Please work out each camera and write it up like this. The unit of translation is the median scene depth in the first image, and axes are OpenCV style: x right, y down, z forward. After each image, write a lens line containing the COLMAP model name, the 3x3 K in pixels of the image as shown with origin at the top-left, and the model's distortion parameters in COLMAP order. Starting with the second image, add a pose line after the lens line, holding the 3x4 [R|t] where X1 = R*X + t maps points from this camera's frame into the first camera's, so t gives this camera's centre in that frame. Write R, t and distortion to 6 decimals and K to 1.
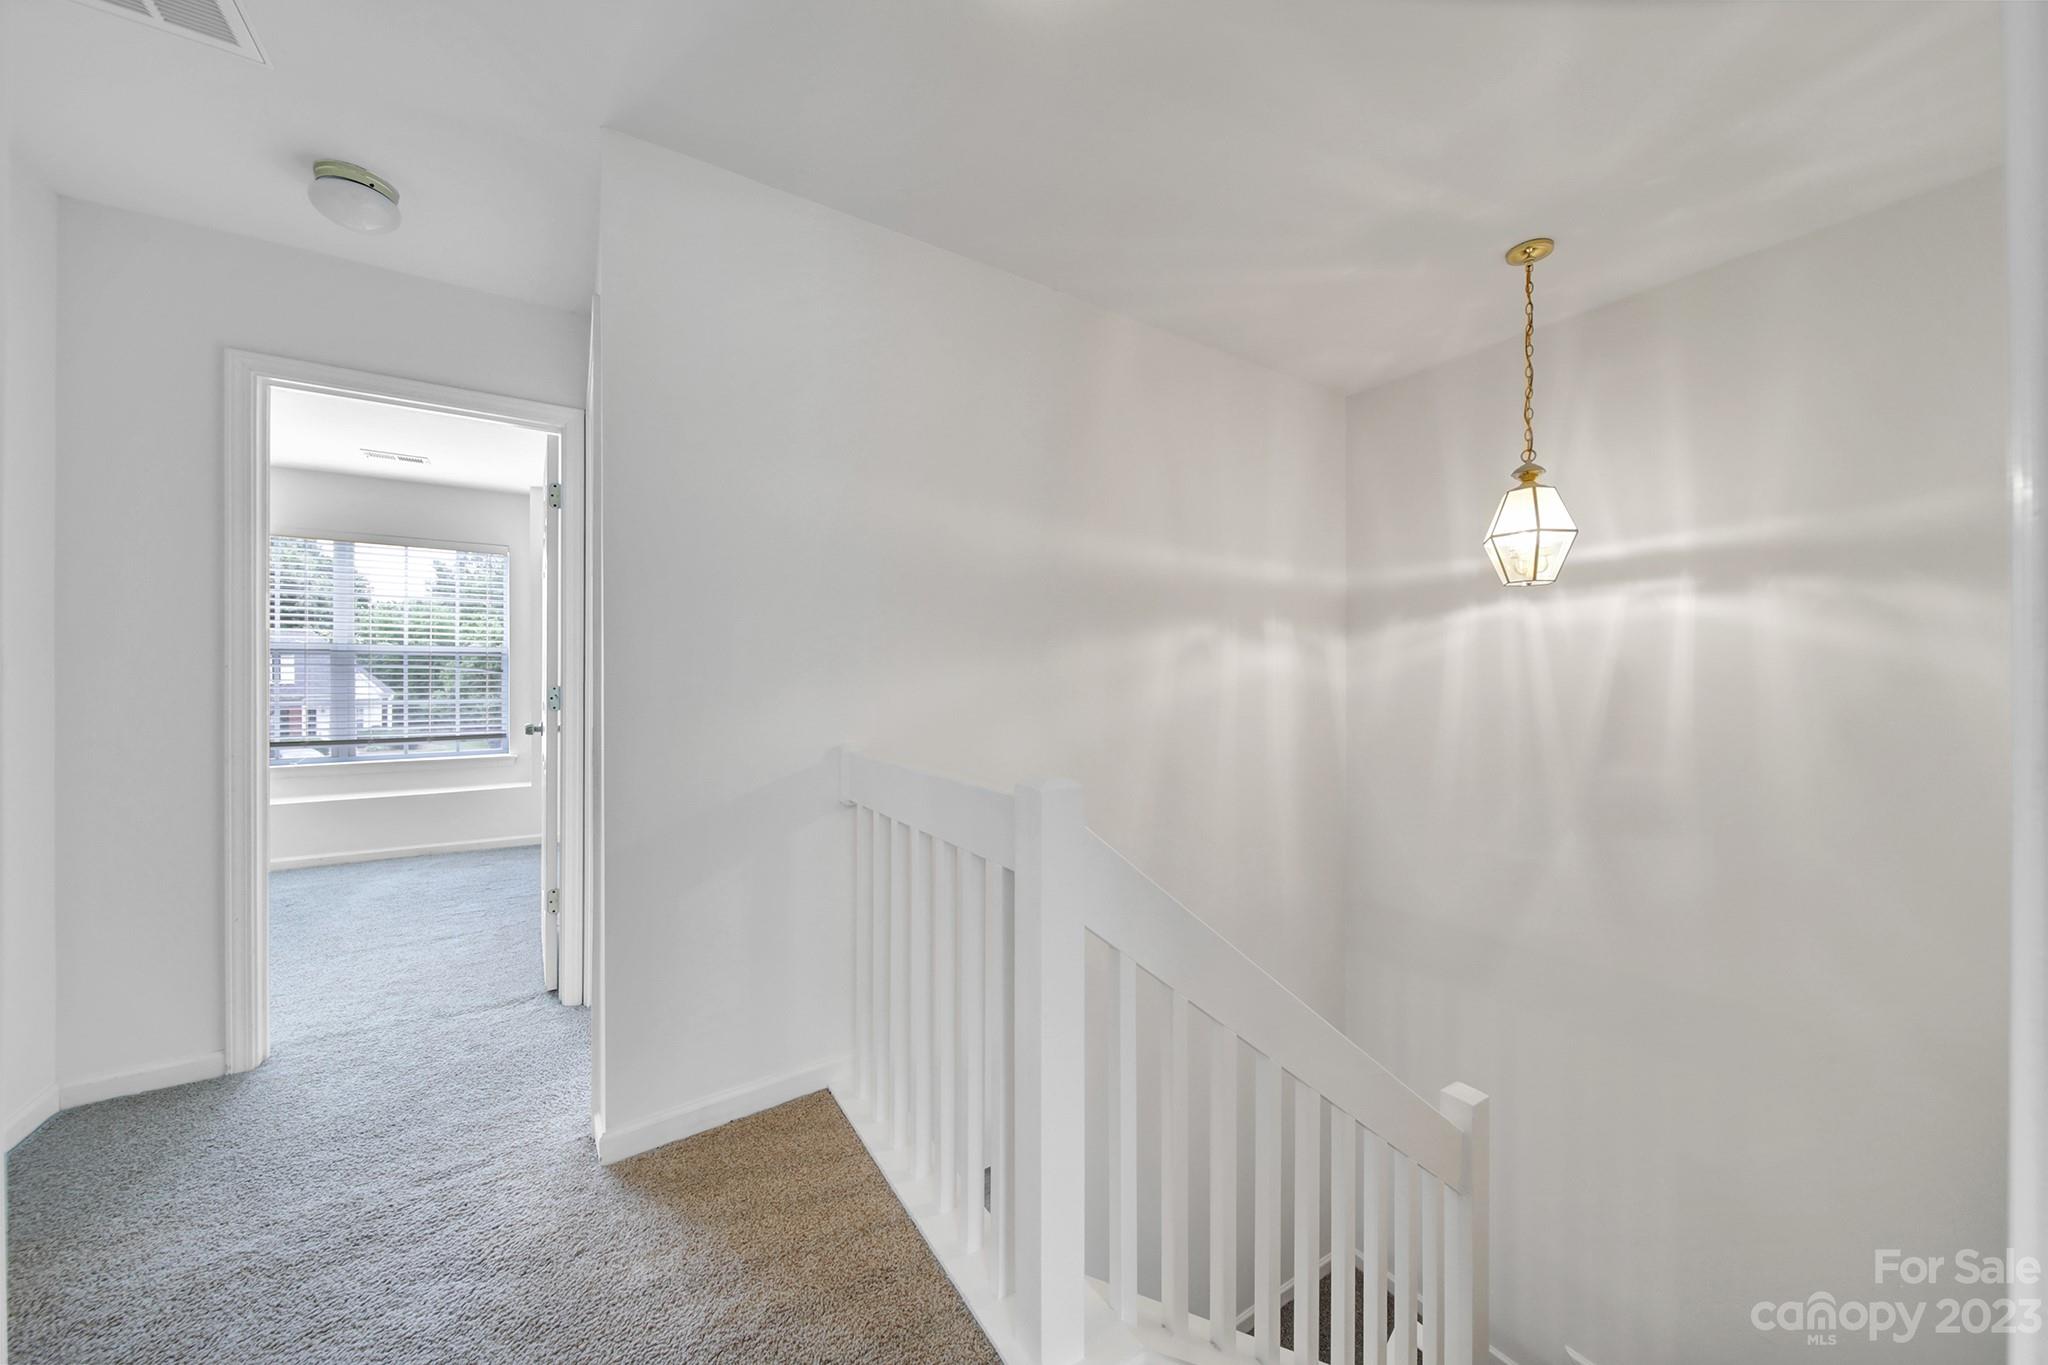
lens RADIAL K [[726.1, 0, 1025.6], [0, 726.1, 678.5], [0, 0, 1]] dist [0.001126, -0.000030]
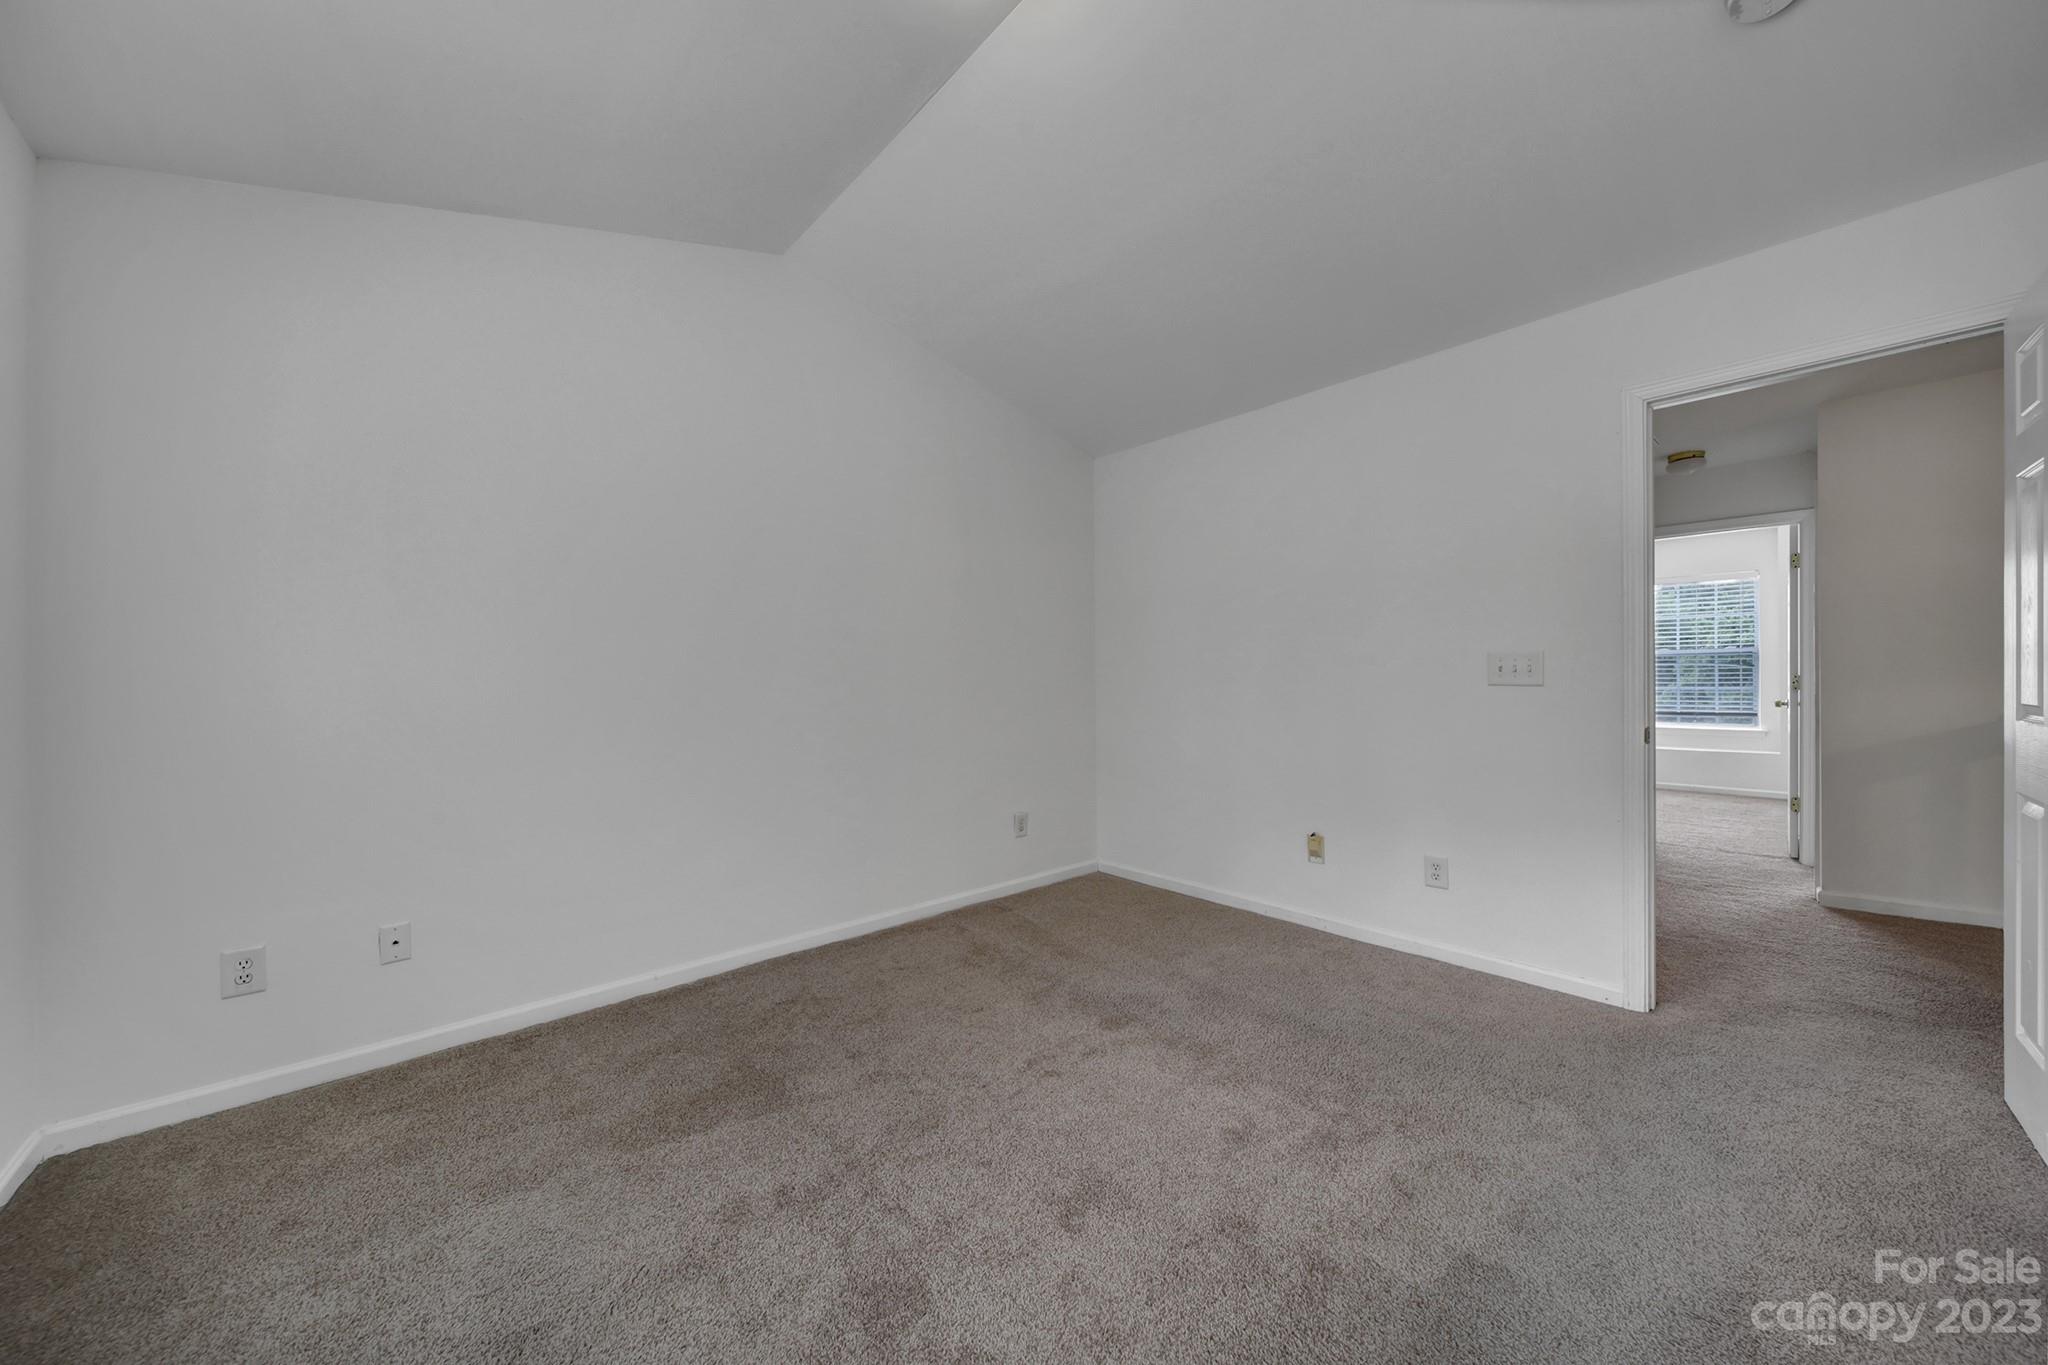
lens RADIAL K [[726.1, 0, 1025.6], [0, 726.1, 678.5], [0, 0, 1]] dist [0.001126, -0.000030]
pose [[0.169303, 0.000667, -0.985564, 0.677198], [0.008277, 0.999964, 0.002099, -0.002447], [0.985529, -0.008513, 0.169291, -0.995246]]
